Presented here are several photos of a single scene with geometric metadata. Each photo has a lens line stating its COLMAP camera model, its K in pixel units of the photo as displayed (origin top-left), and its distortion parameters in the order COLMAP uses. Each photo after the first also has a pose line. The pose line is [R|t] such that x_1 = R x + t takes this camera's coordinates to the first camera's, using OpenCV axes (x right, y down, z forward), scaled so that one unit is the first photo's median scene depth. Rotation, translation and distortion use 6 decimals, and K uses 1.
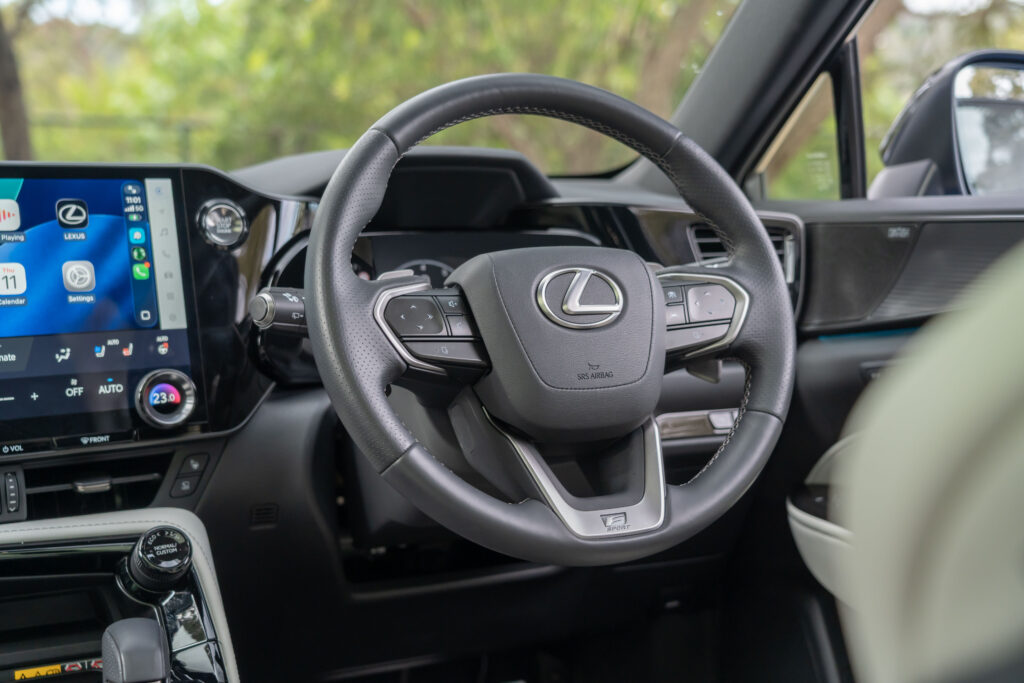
lens RADIAL K [[1331.4, 0, 520.6], [0, 1331.4, 342.5], [0, 0, 1]] dist [0.063154, 0.000000]
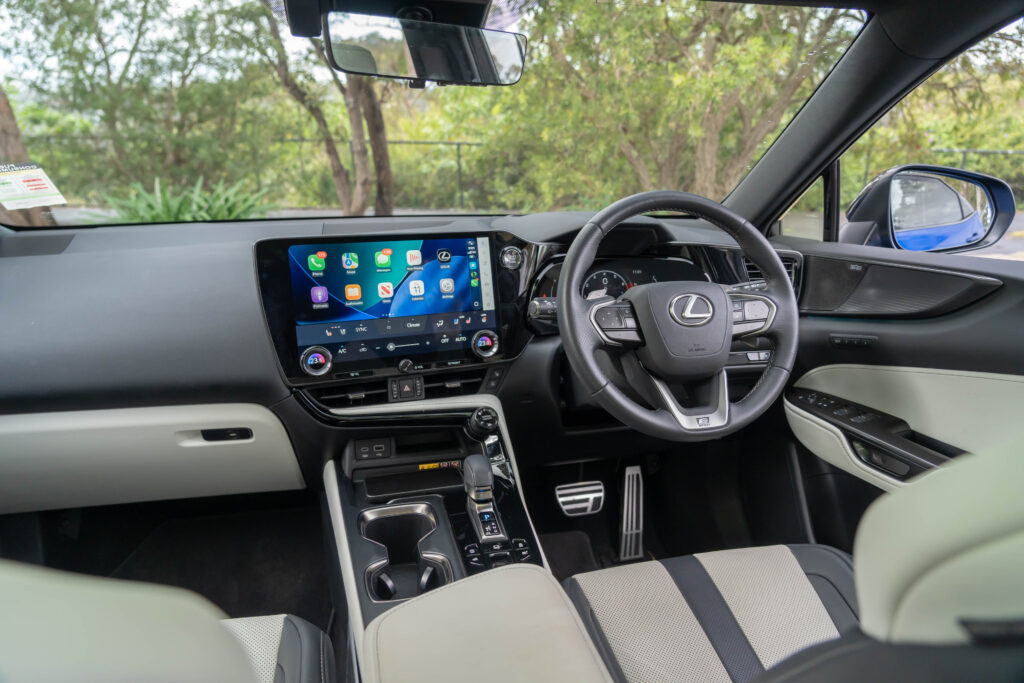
lens RADIAL K [[686.4, 0, 521.8], [0, 686.4, 340.4], [0, 0, 1]] dist [-0.017725, 0.012779]
pose [[0.988563, 0.042656, -0.144650, -0.051800], [-0.024085, 0.991509, 0.127788, -0.104782], [0.148873, -0.122843, 0.981196, -0.056360]]
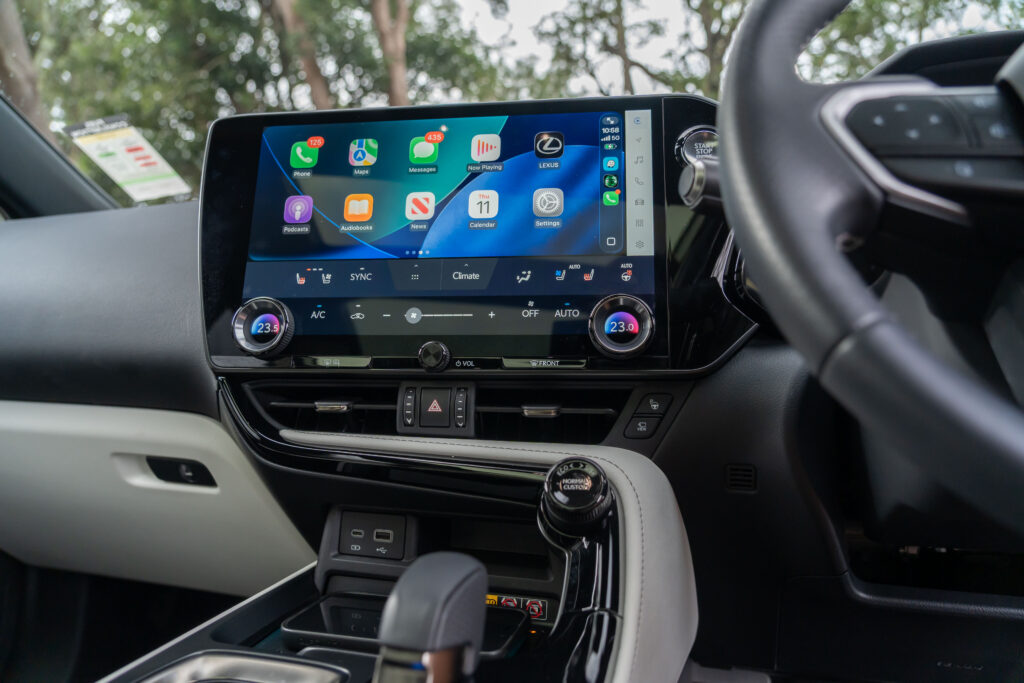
lens RADIAL K [[686.4, 0, 518.6], [0, 686.4, 339.8], [0, 0, 1]] dist [-0.017725, 0.012779]
pose [[0.762382, -0.004514, -0.647111, -0.015344], [-0.076209, 0.992391, -0.096707, 0.102930], [0.642624, 0.123043, 0.756237, 0.607294]]
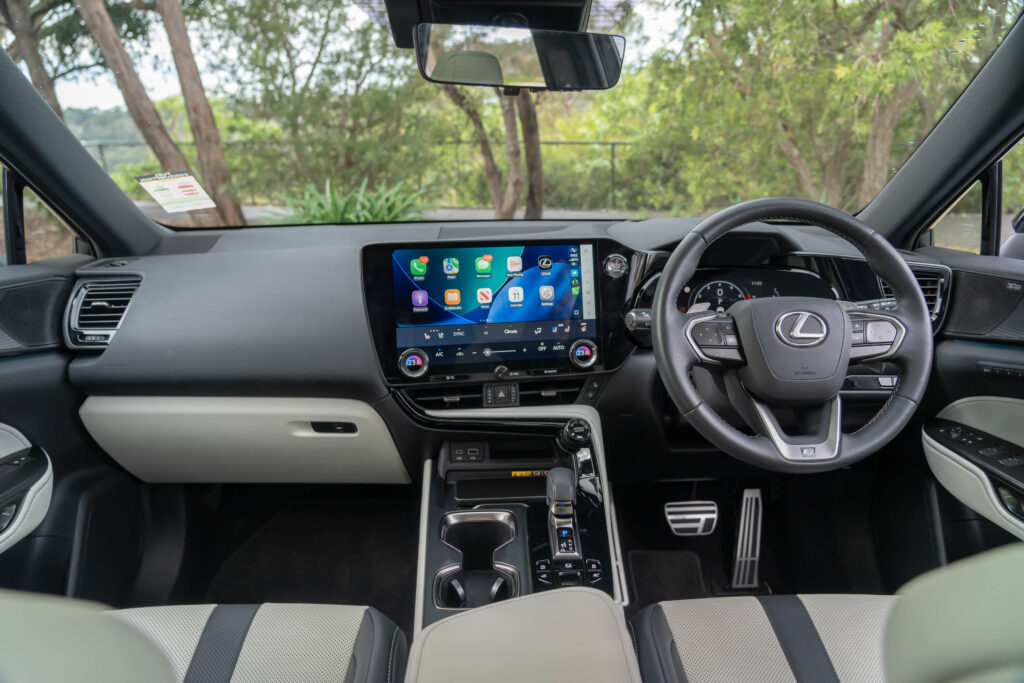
lens RADIAL K [[686.4, 0, 525.0], [0, 686.4, 340.6], [0, 0, 1]] dist [-0.017725, 0.012779]
pose [[0.932721, 0.087158, -0.349907, 0.019875], [-0.041499, 0.989848, 0.135938, -0.119611], [0.358203, -0.112272, 0.926869, -0.013259]]
